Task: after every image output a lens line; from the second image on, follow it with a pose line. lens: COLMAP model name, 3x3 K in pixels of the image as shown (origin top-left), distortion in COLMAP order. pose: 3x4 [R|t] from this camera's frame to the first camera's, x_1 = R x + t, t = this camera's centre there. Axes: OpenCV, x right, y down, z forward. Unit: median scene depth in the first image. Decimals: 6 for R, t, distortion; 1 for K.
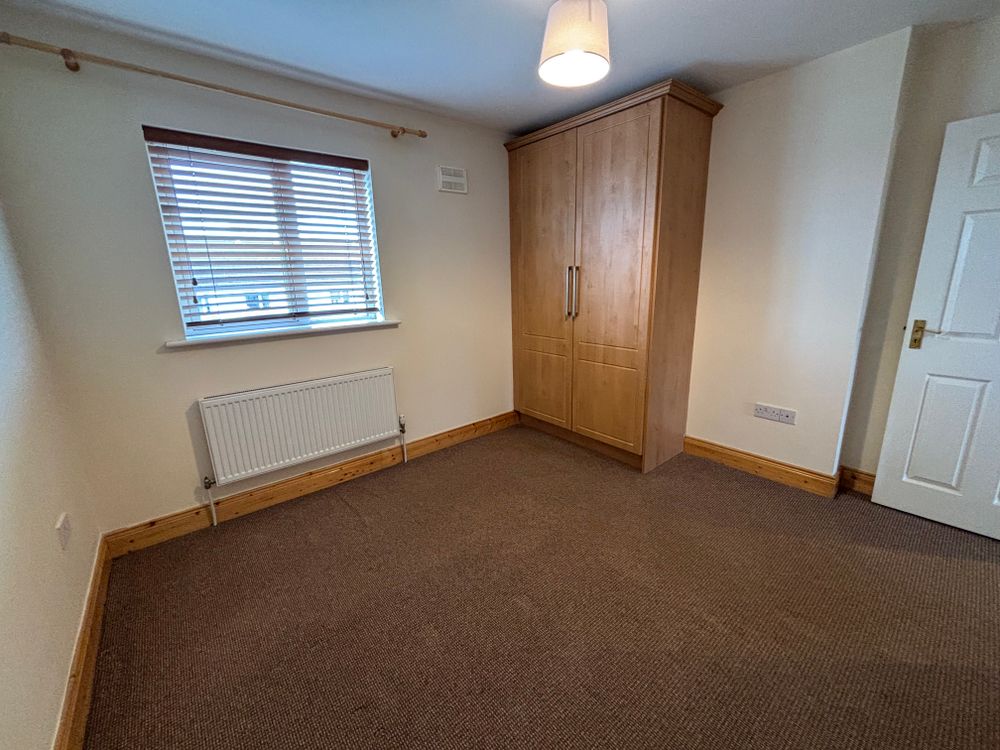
lens RADIAL K [[405.3, 0, 500.0], [0, 405.3, 375.0], [0, 0, 1]] dist [0.002776, -0.000126]
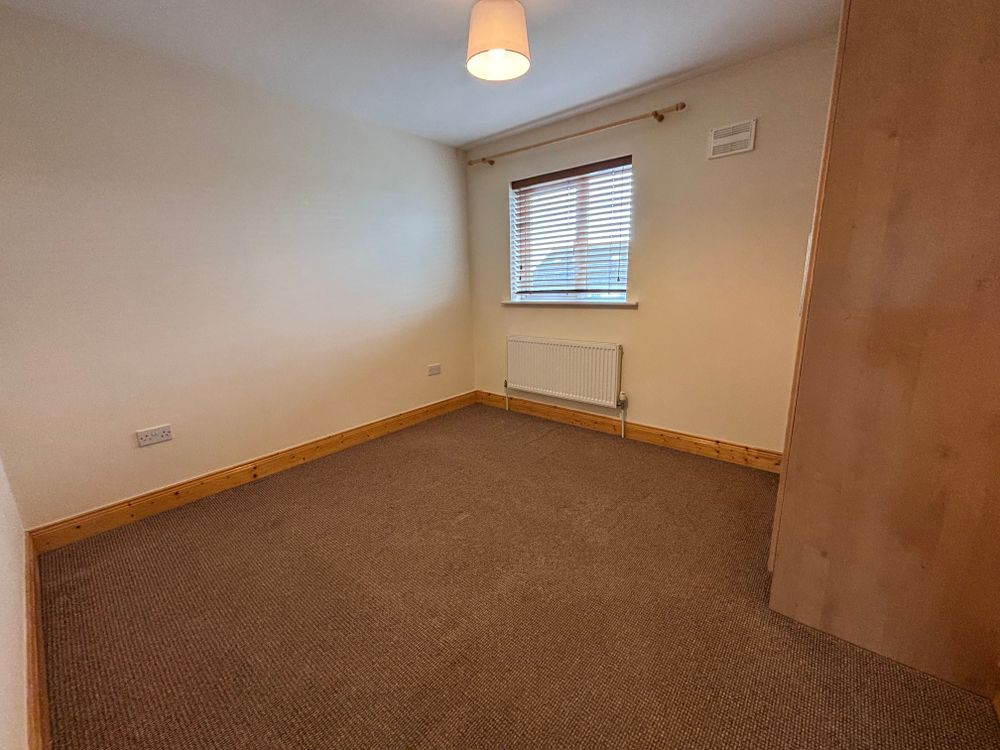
lens RADIAL K [[405.3, 0, 500.0], [0, 405.3, 375.0], [0, 0, 1]] dist [0.002776, -0.000126]
pose [[0.178052, 0.241928, -0.953818, 0.802141], [-0.220030, 0.954552, 0.201041, -0.097688], [0.959106, 0.174072, 0.223192, 0.507325]]
